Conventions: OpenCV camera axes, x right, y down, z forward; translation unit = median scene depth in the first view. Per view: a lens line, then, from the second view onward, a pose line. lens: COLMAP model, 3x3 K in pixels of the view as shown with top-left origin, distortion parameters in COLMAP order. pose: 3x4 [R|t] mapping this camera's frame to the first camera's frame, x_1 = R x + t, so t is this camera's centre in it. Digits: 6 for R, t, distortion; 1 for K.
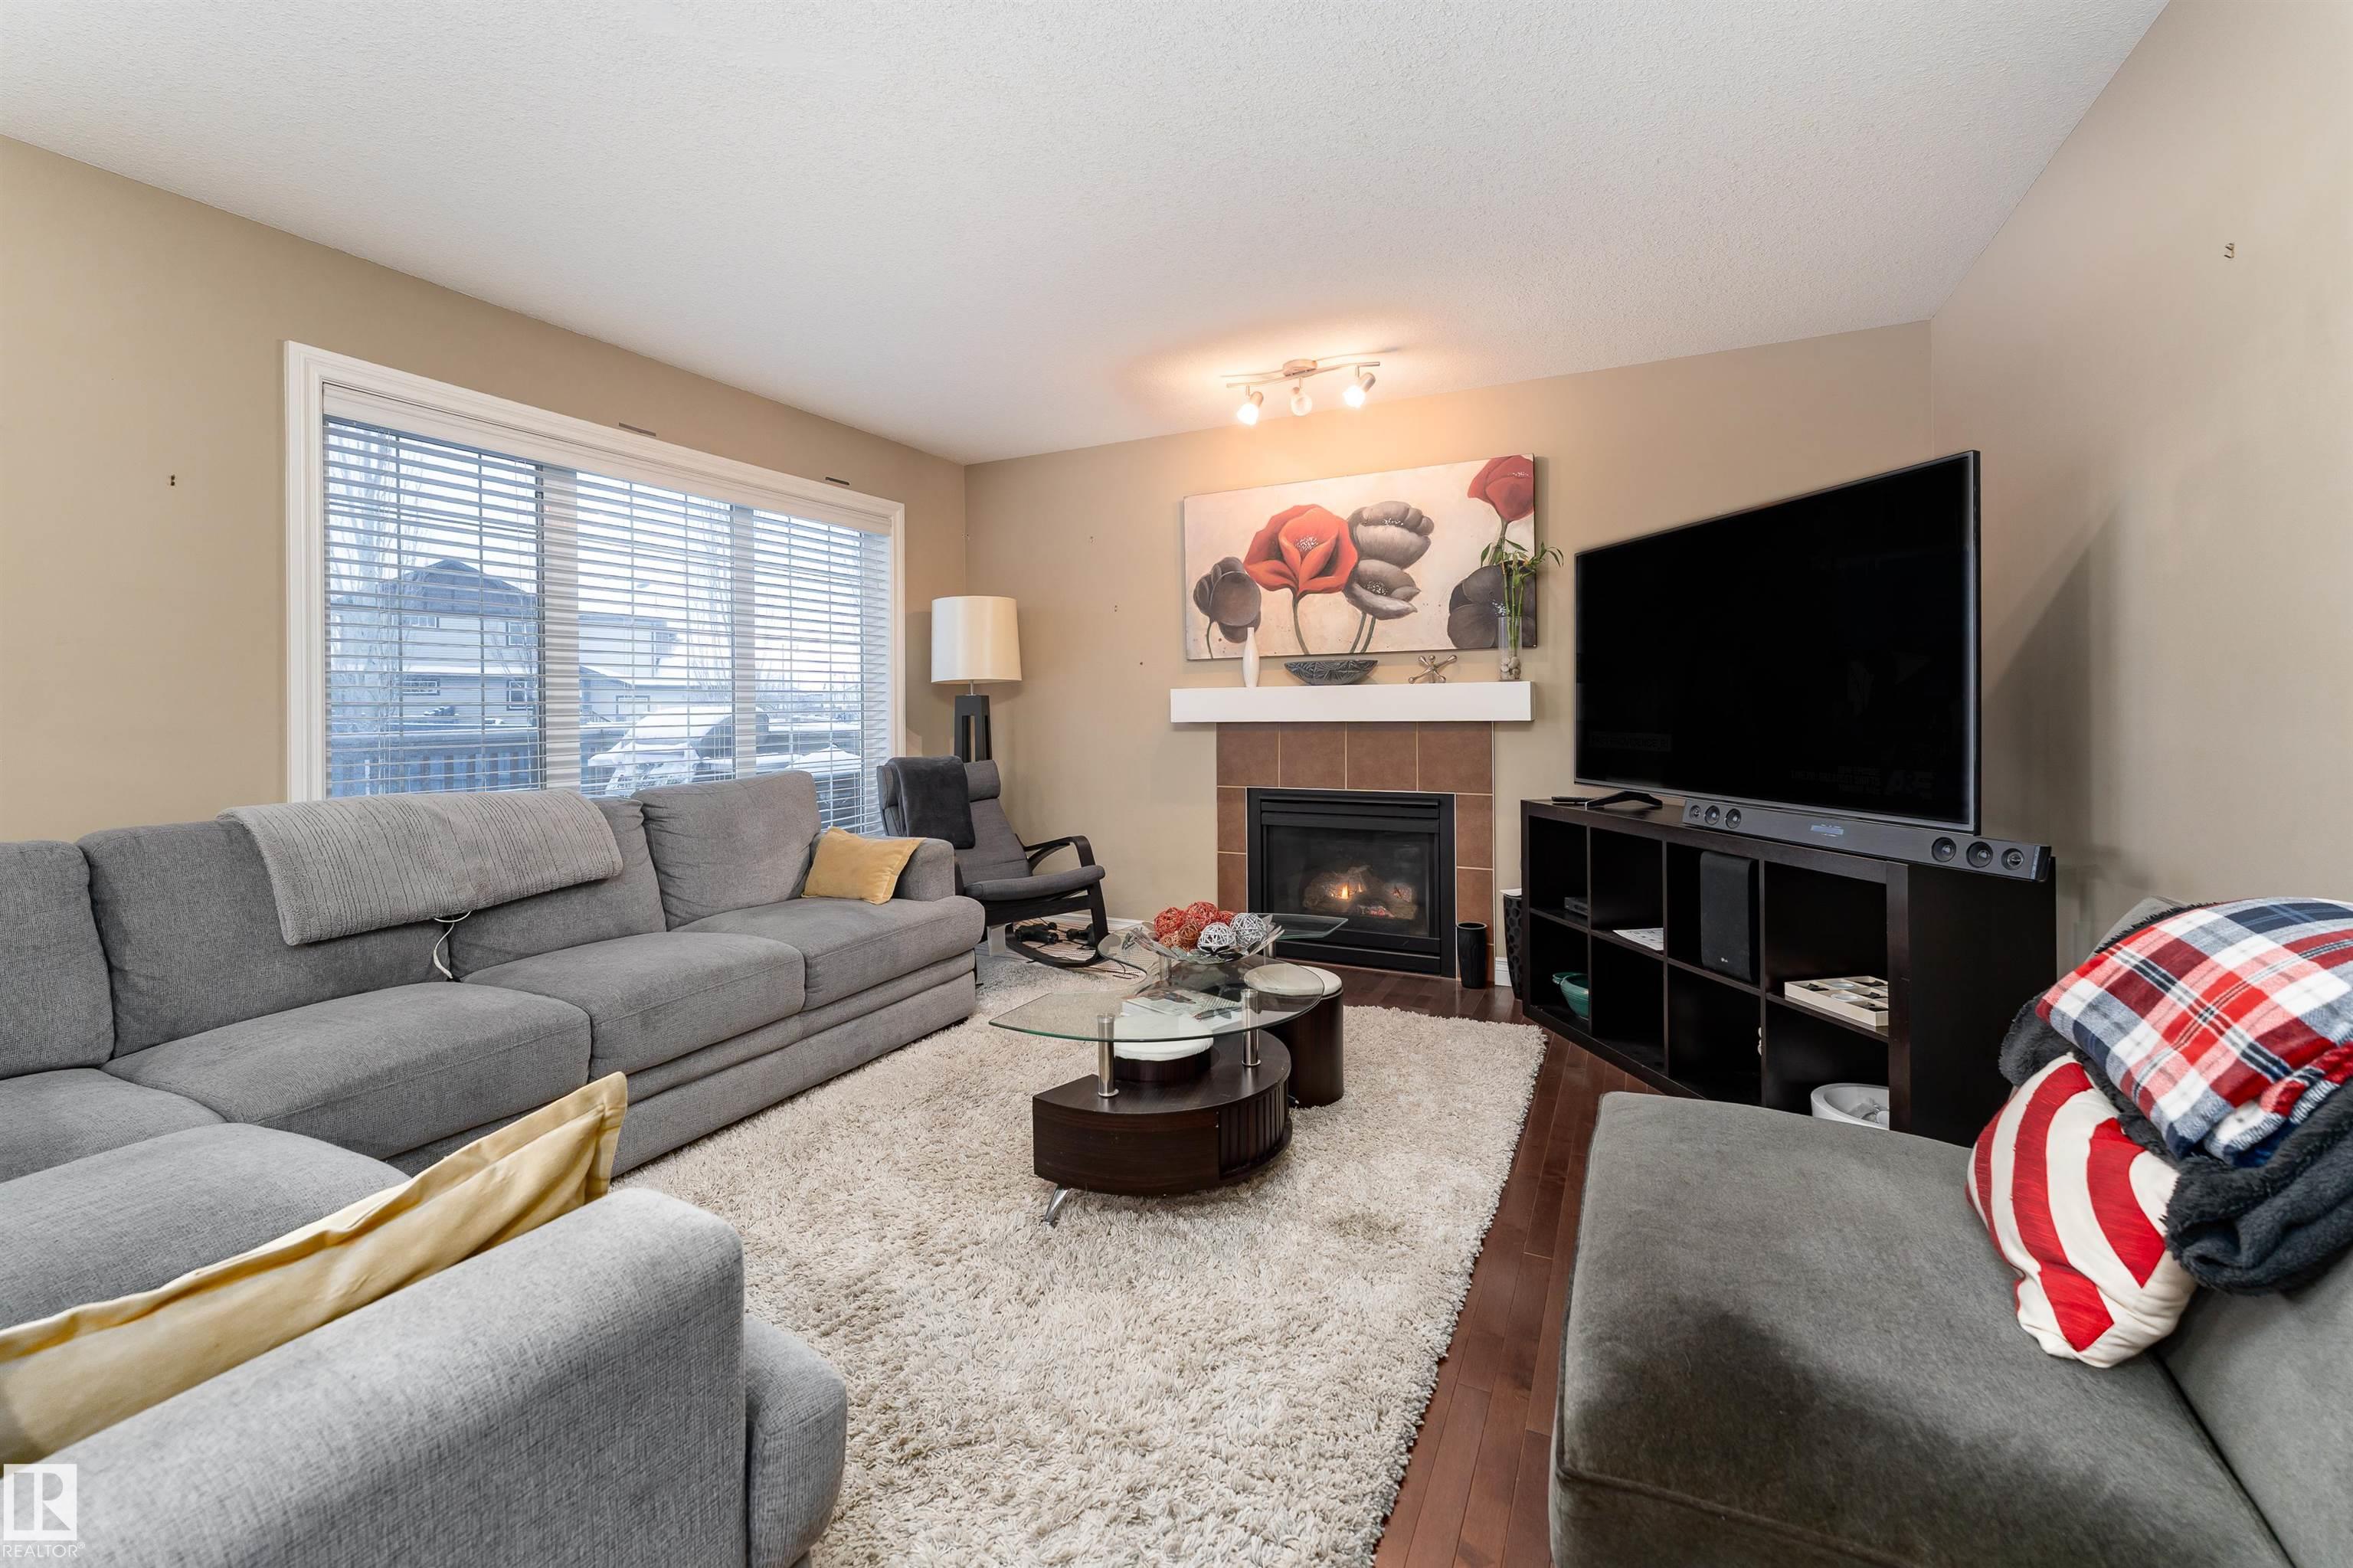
lens RADIAL K [[970.4, 0, 1173.4], [0, 970.4, 706.4], [0, 0, 1]] dist [0.001825, 0.000189]
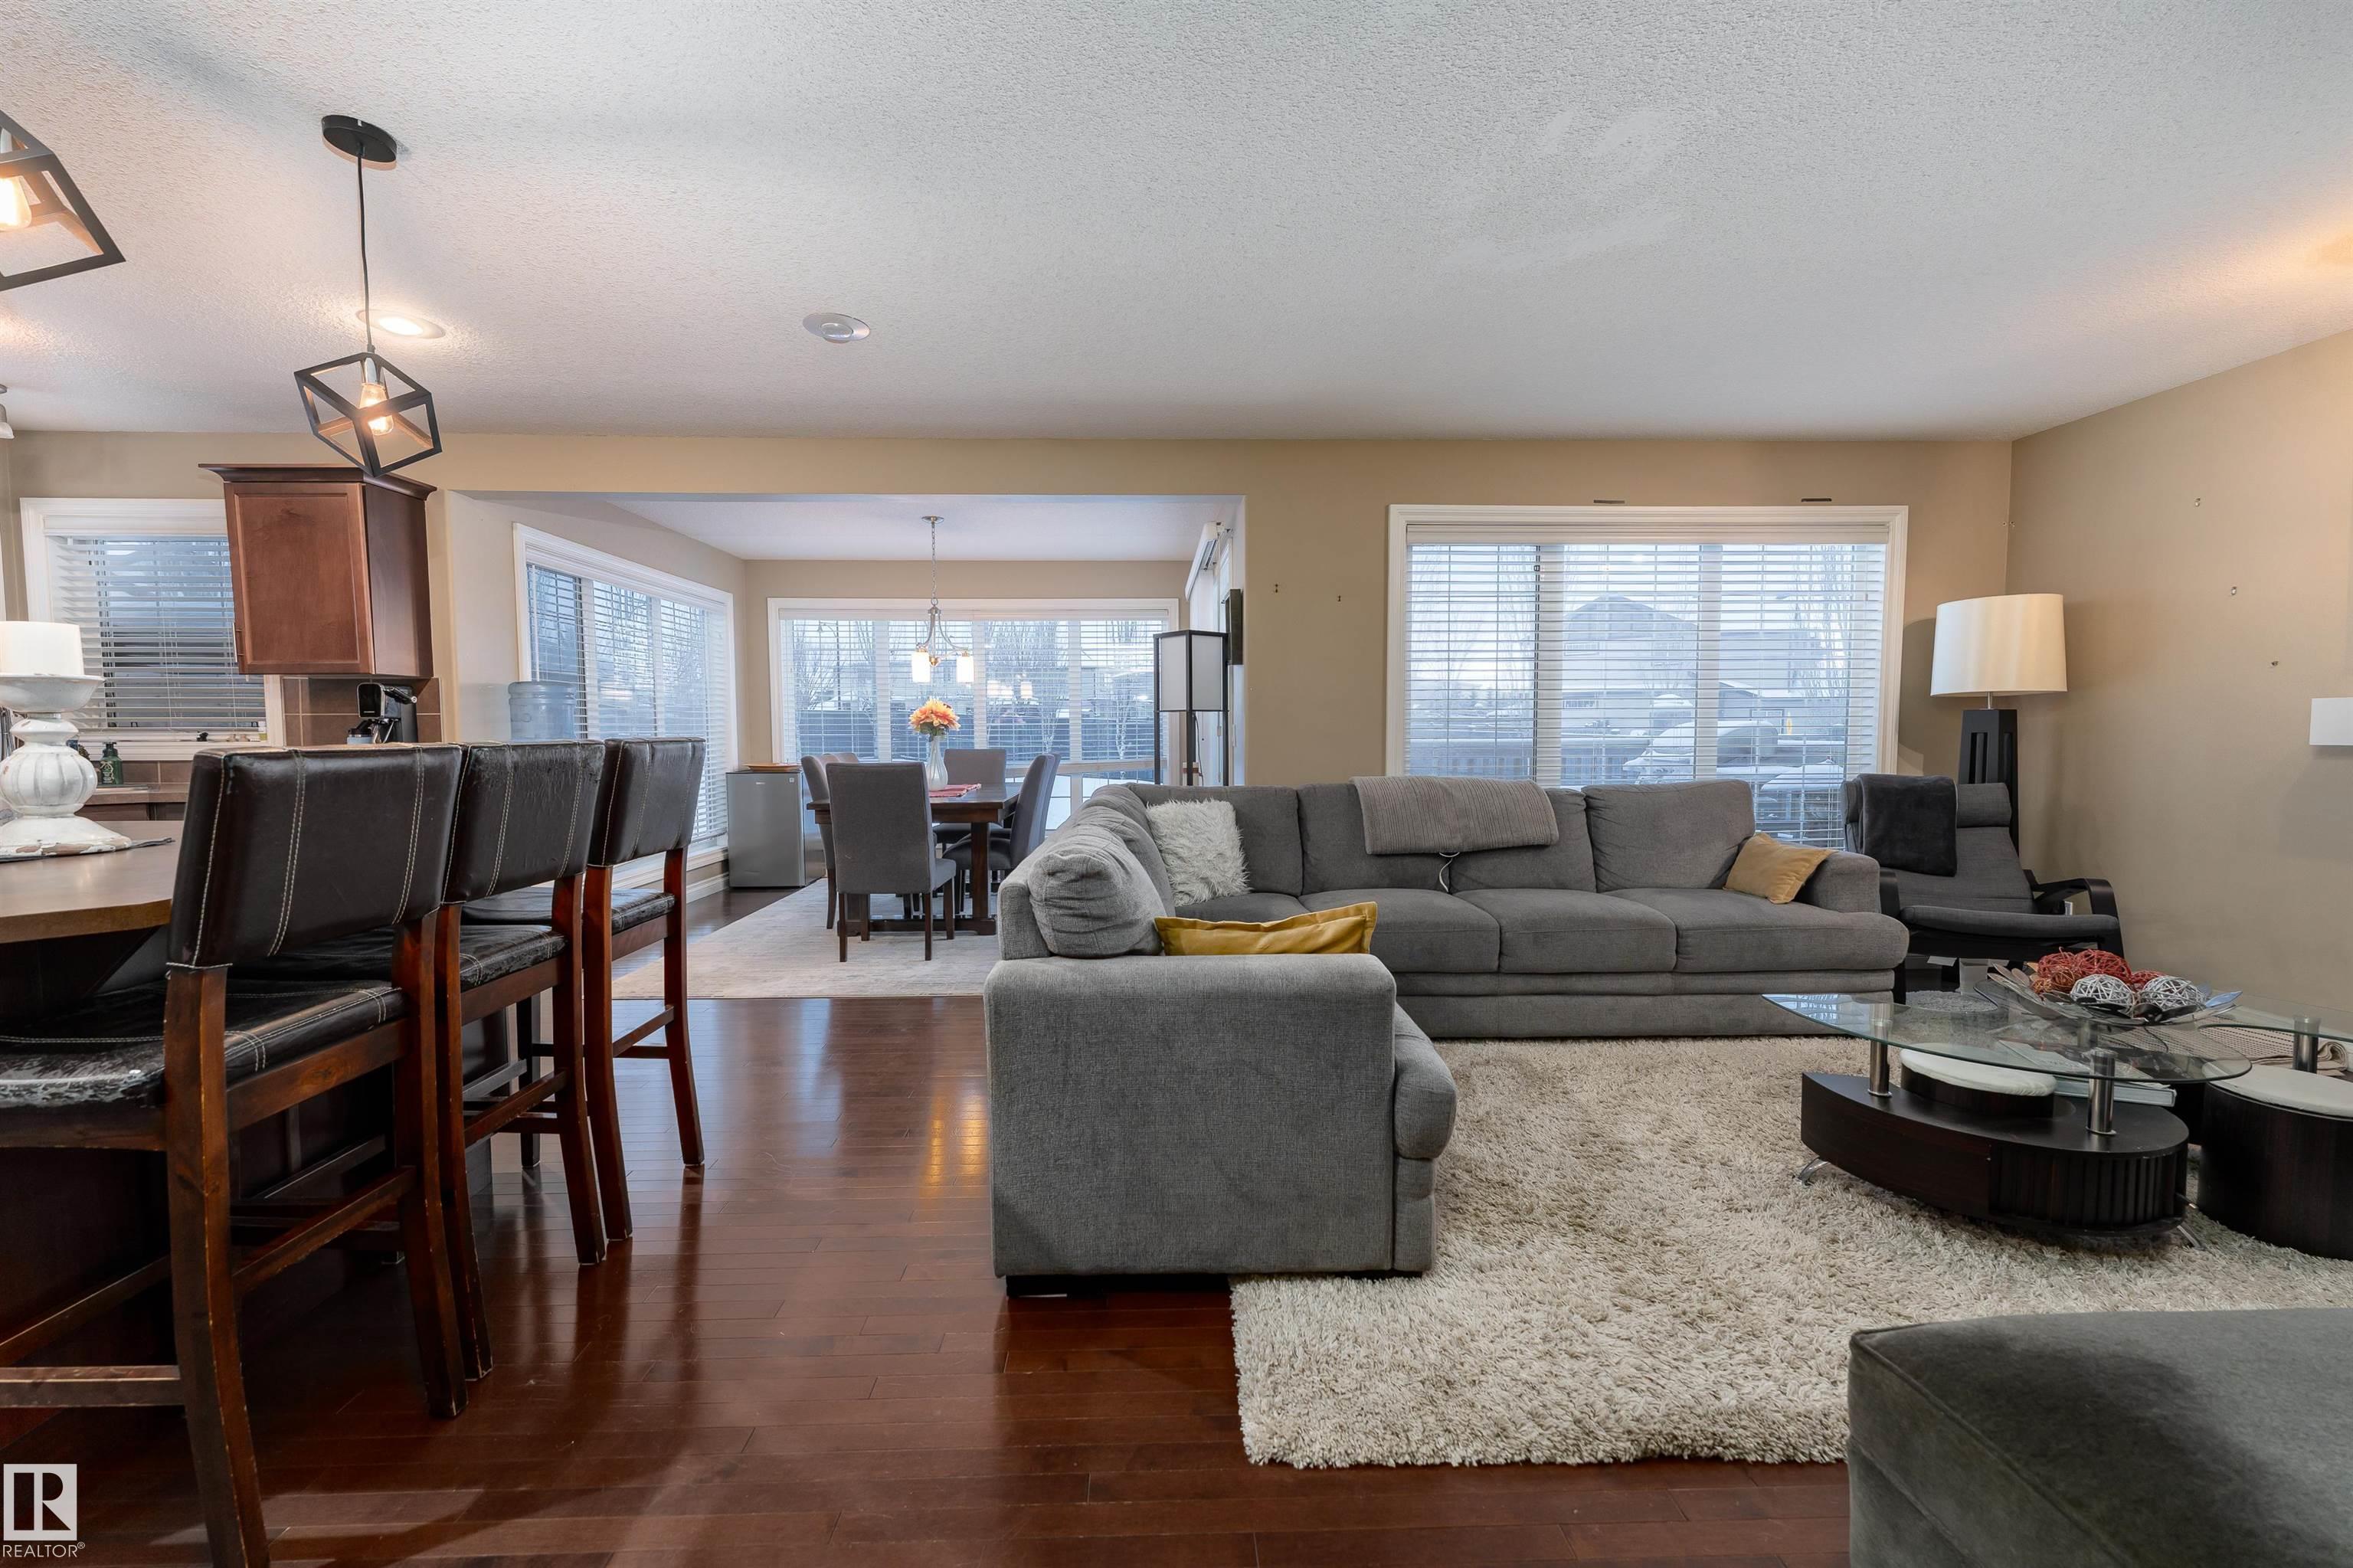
lens RADIAL K [[965.1, 0, 1176.9], [0, 965.1, 785.2], [0, 0, 1]] dist [0.000313, 0.000041]
pose [[0.471123, 0.059177, -0.880080, 0.378161], [-0.000524, 0.997766, 0.066810, -0.001583], [0.882067, -0.031014, 0.470102, -0.118953]]
